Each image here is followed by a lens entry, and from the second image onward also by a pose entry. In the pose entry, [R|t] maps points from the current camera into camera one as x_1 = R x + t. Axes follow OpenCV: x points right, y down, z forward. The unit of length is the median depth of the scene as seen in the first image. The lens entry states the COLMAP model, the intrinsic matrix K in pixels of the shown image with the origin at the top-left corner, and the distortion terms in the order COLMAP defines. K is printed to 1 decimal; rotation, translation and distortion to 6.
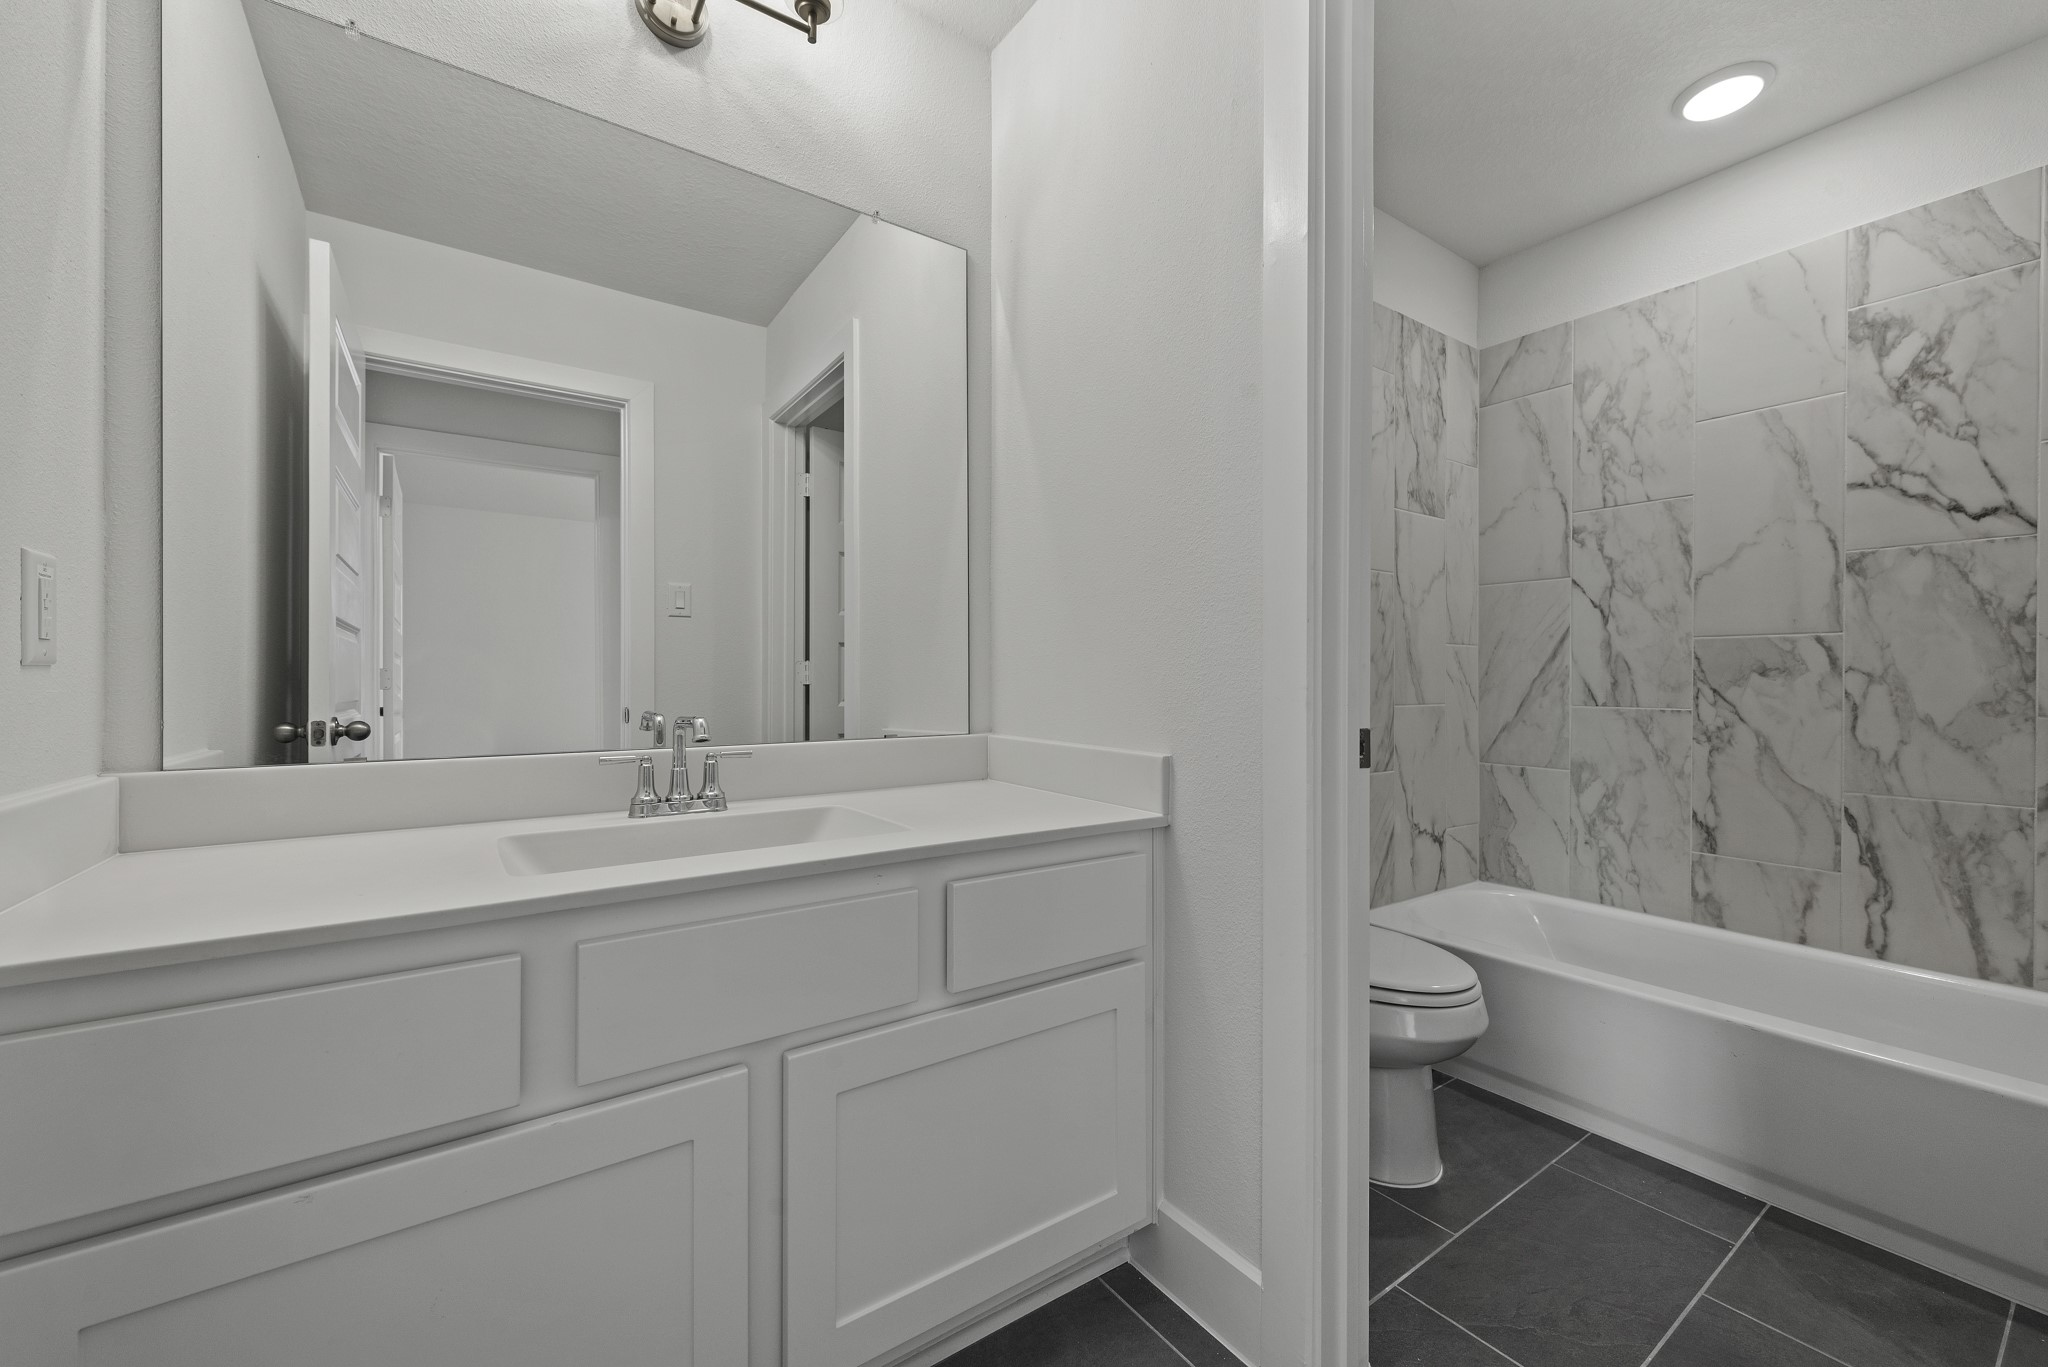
lens RADIAL K [[801.8, 0, 1025.9], [0, 801.8, 676.3], [0, 0, 1]] dist [0.006990, -0.000233]
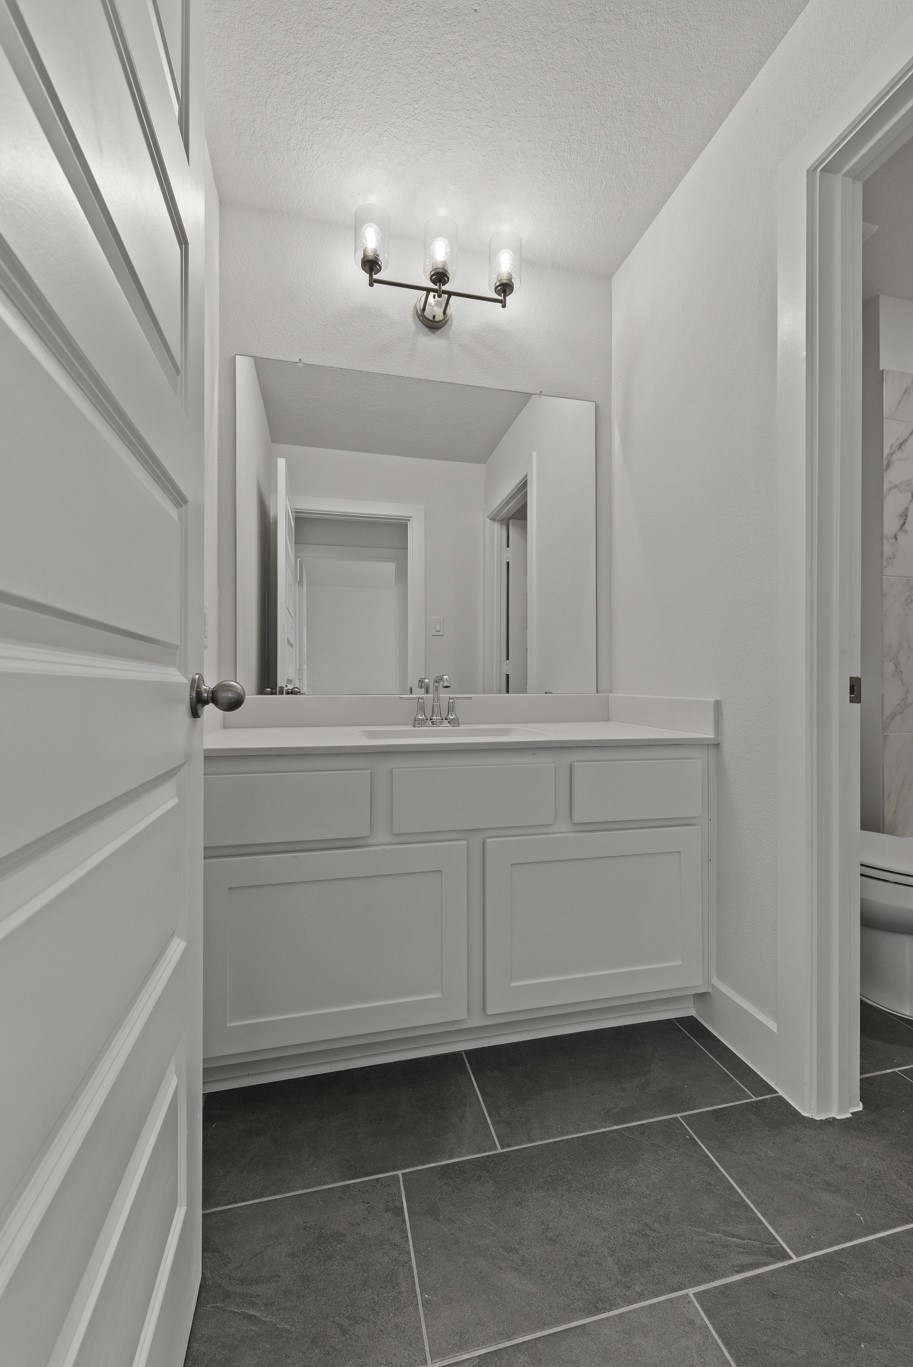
lens RADIAL K [[535.2, 0, 453.3], [0, 535.2, 678.0], [0, 0, 1]] dist [0.006990, -0.000233]
pose [[0.928482, -0.003935, -0.371357, 0.076490], [0.001172, 0.999970, -0.007665, 0.057557], [0.371376, 0.006681, 0.928459, -0.162772]]
